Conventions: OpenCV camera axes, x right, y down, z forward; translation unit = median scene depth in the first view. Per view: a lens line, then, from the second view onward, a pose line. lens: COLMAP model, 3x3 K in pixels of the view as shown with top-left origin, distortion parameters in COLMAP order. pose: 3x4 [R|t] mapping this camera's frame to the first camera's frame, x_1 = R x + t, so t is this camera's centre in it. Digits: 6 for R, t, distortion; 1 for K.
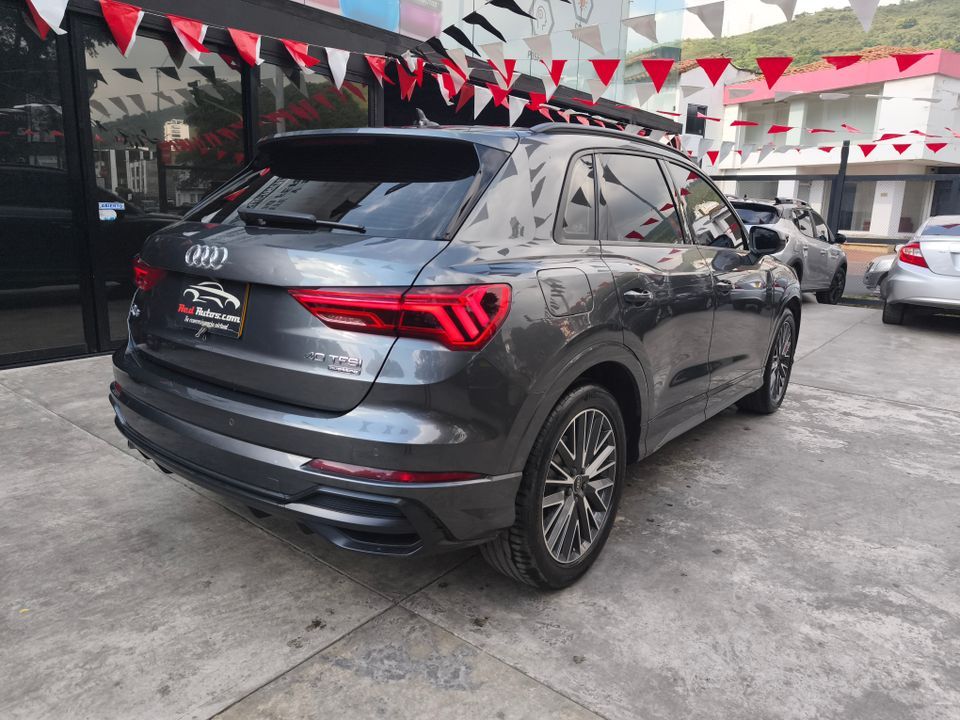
lens RADIAL K [[663.0, 0, 480.0], [0, 663.0, 360.0], [0, 0, 1]] dist [0.002281, -0.007015]
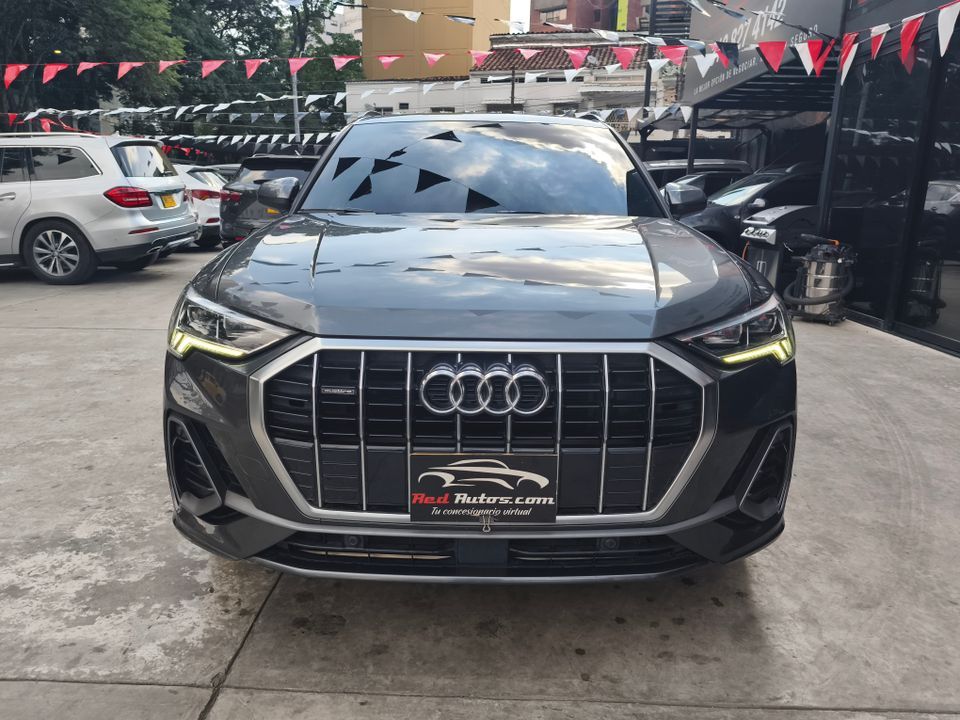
lens RADIAL K [[671.6, 0, 483.2], [0, 671.6, 355.1], [0, 0, 1]] dist [0.000042, -0.006622]
pose [[-0.790485, 0.093316, -0.605330, 1.195498], [-0.177479, 0.911024, 0.372206, -0.558779], [0.586203, 0.401657, -0.703589, 2.869612]]
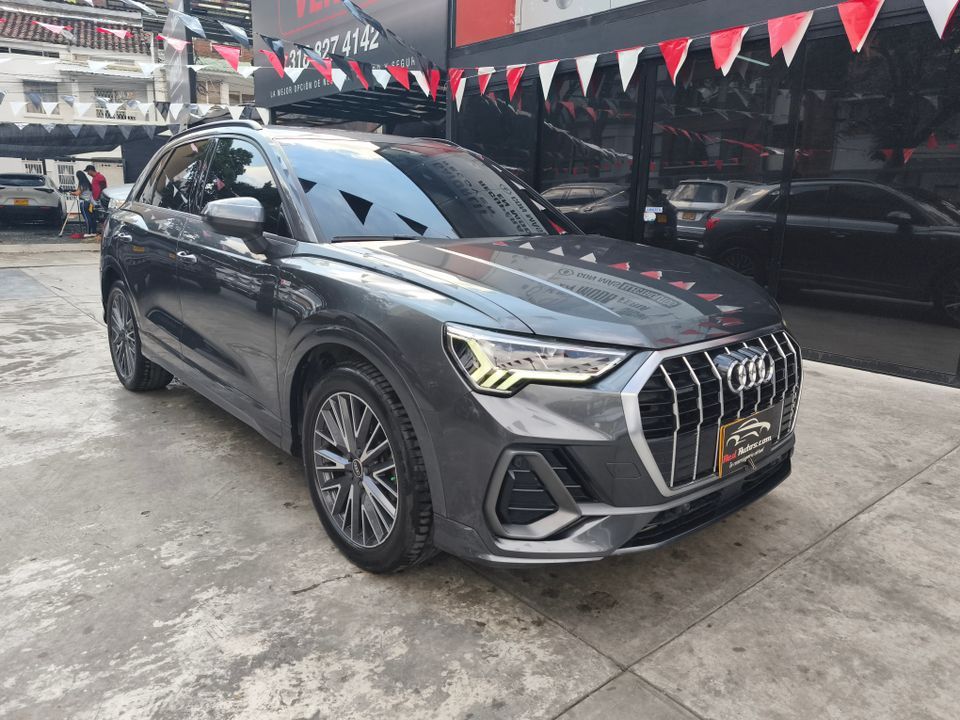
lens RADIAL K [[663.0, 0, 480.0], [0, 663.0, 360.0], [0, 0, 1]] dist [0.002281, -0.007015]
pose [[-0.189085, 0.190769, -0.963252, 1.745900], [-0.243785, 0.941117, 0.234240, -0.421112], [0.951218, 0.279117, -0.131445, 2.187413]]
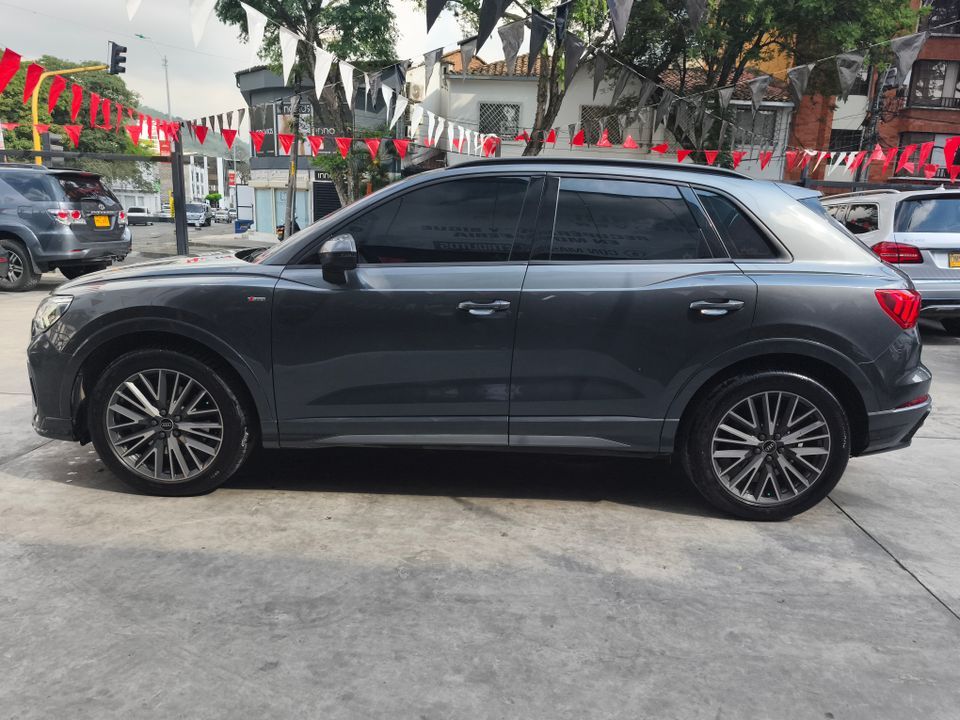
lens RADIAL K [[665.8, 0, 480.0], [0, 665.8, 360.0], [0, 0, 1]] dist [0.002715, 0.001593]
pose [[-0.581713, -0.226320, 0.781274, -1.126109], [0.123373, 0.924848, 0.359771, -0.642204], [-0.803983, 0.305672, -0.510074, 2.517953]]
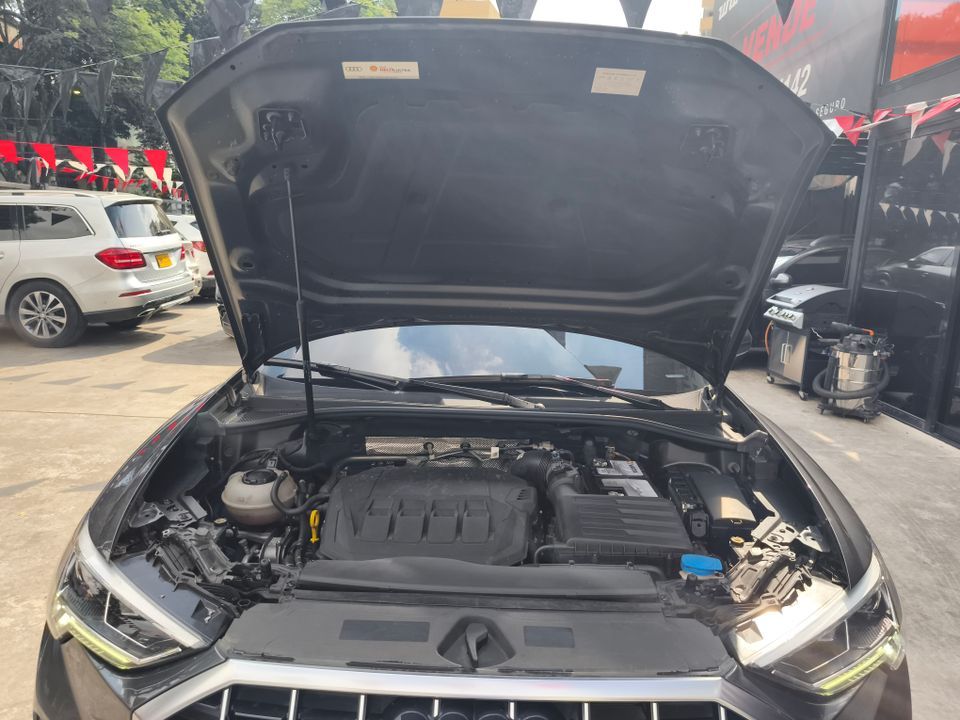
lens RADIAL K [[669.9, 0, 481.1], [0, 669.9, 356.1], [0, 0, 1]] dist [0.001895, -0.010603]
pose [[-0.799693, 0.044002, -0.598795, 1.043845], [-0.193794, 0.925015, 0.326788, -0.673724], [0.568274, 0.377373, -0.731201, 2.642417]]
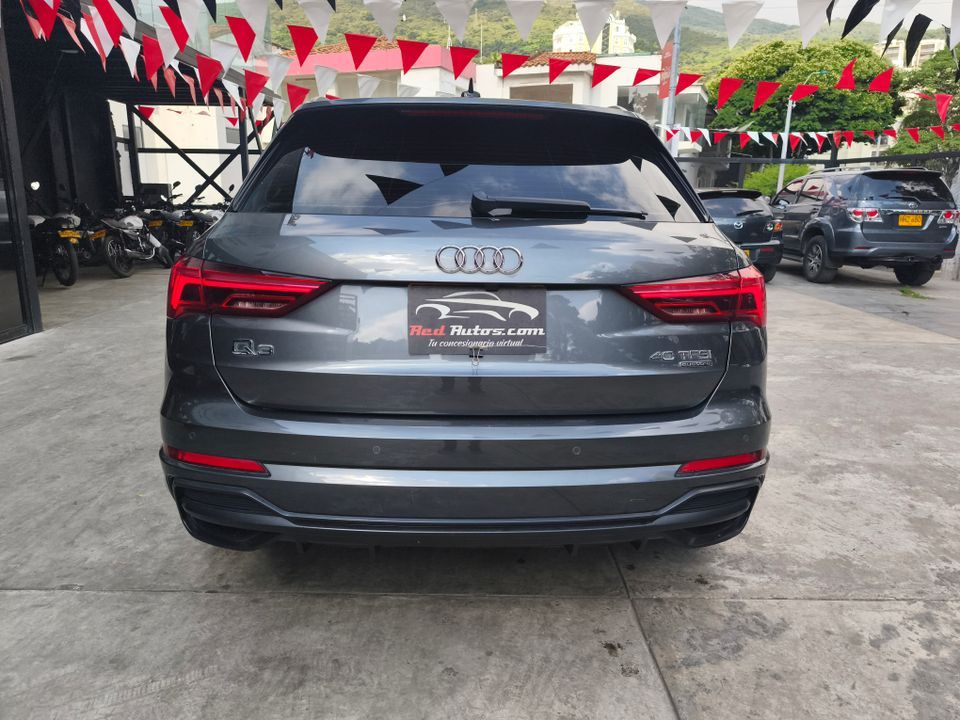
lens RADIAL K [[666.7, 0, 481.6], [0, 666.7, 357.6], [0, 0, 1]] dist [0.000469, -0.008999]
pose [[0.772064, -0.167220, 0.613152, -0.787423], [0.147006, 0.985589, 0.083685, -0.091884], [-0.618310, 0.025527, 0.785520, 0.330073]]
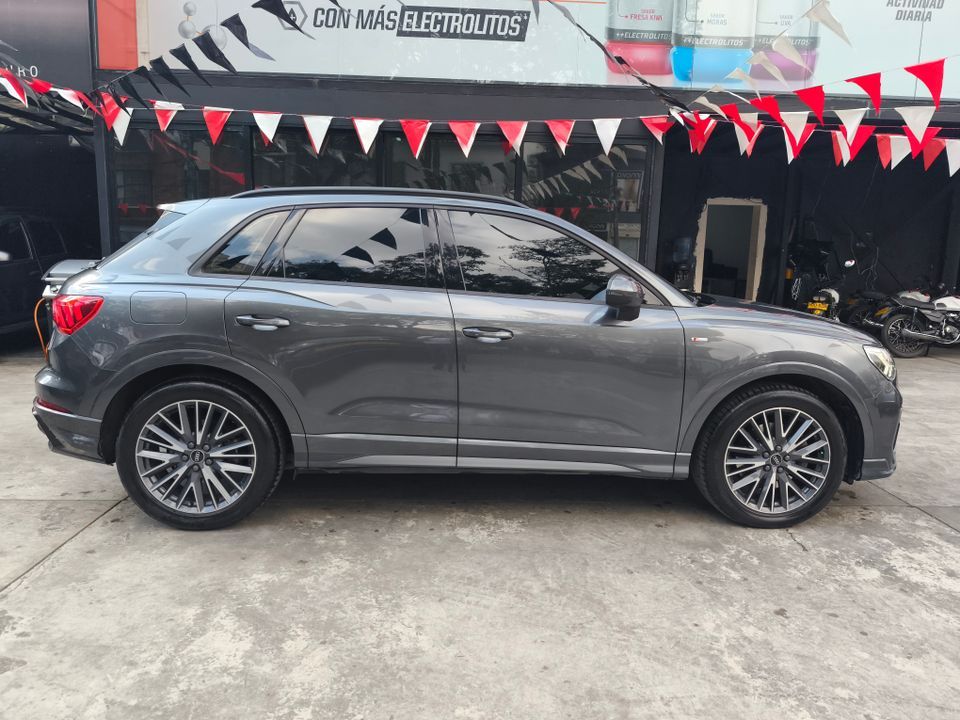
lens RADIAL K [[653.3, 0, 478.0], [0, 653.3, 364.4], [0, 0, 1]] dist [0.026840, -0.035510]
pose [[0.654694, 0.110254, -0.747810, 1.474630], [-0.168302, 0.985733, -0.002013, -0.086999], [0.736919, 0.127176, 0.663910, 0.509452]]
